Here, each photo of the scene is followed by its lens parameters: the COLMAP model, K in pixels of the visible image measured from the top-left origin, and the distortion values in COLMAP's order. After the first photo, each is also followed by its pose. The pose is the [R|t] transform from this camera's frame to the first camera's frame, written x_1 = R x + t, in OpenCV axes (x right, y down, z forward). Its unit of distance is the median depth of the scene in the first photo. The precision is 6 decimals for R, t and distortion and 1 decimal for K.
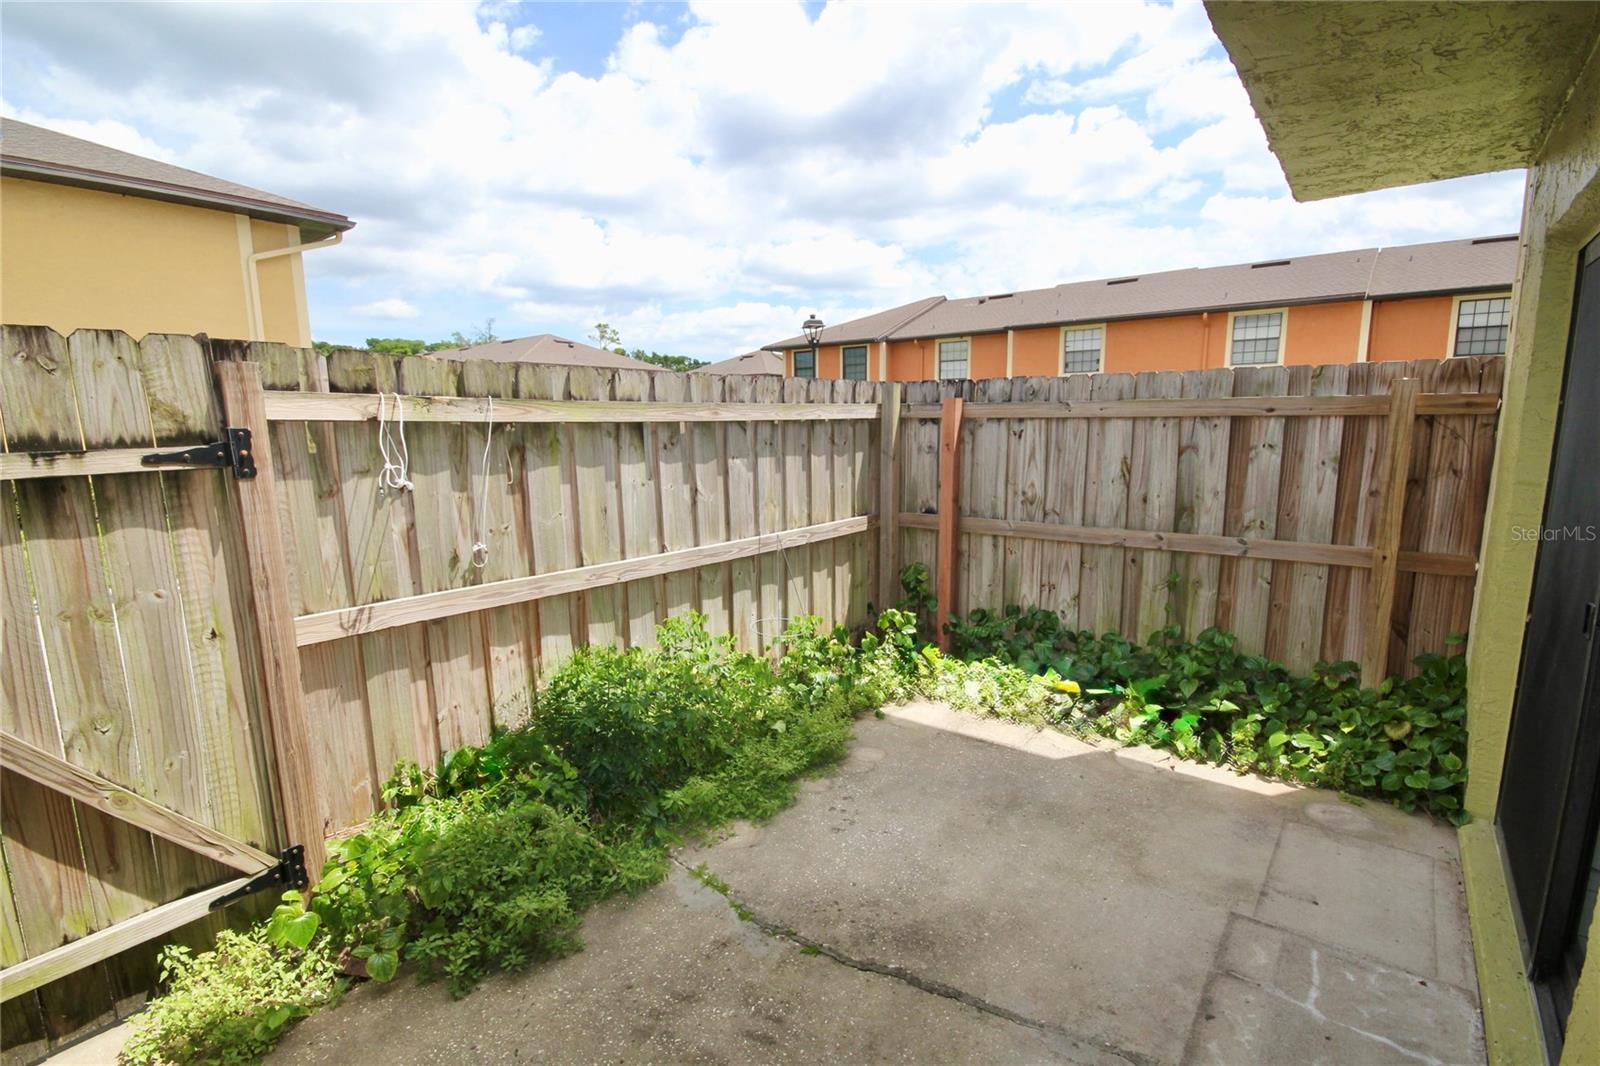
lens RADIAL K [[735.6, 0, 806.6], [0, 735.6, 540.2], [0, 0, 1]] dist [0.013827, -0.015218]
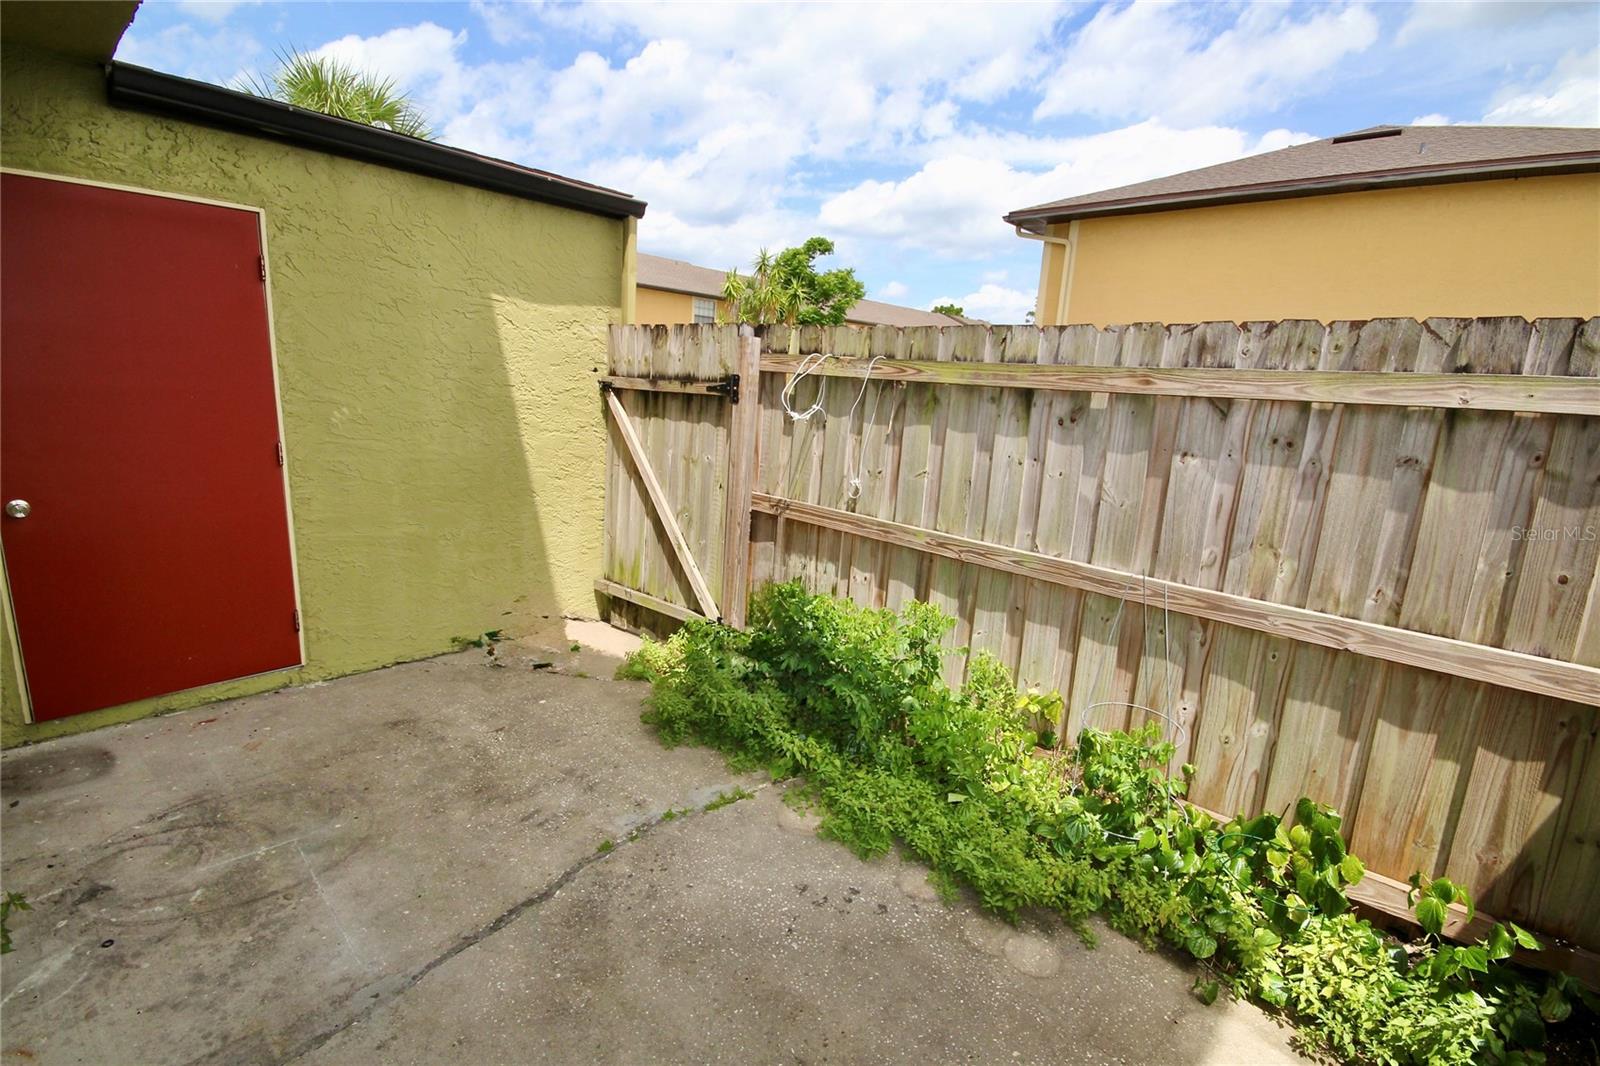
lens RADIAL K [[737.8, 0, 814.2], [0, 737.8, 540.8], [0, 0, 1]] dist [0.006060, -0.009670]
pose [[-0.064463, 0.217095, -0.974020, 0.723511], [-0.214237, 0.950281, 0.225982, -0.149359], [0.974652, 0.223239, -0.014749, 0.910942]]
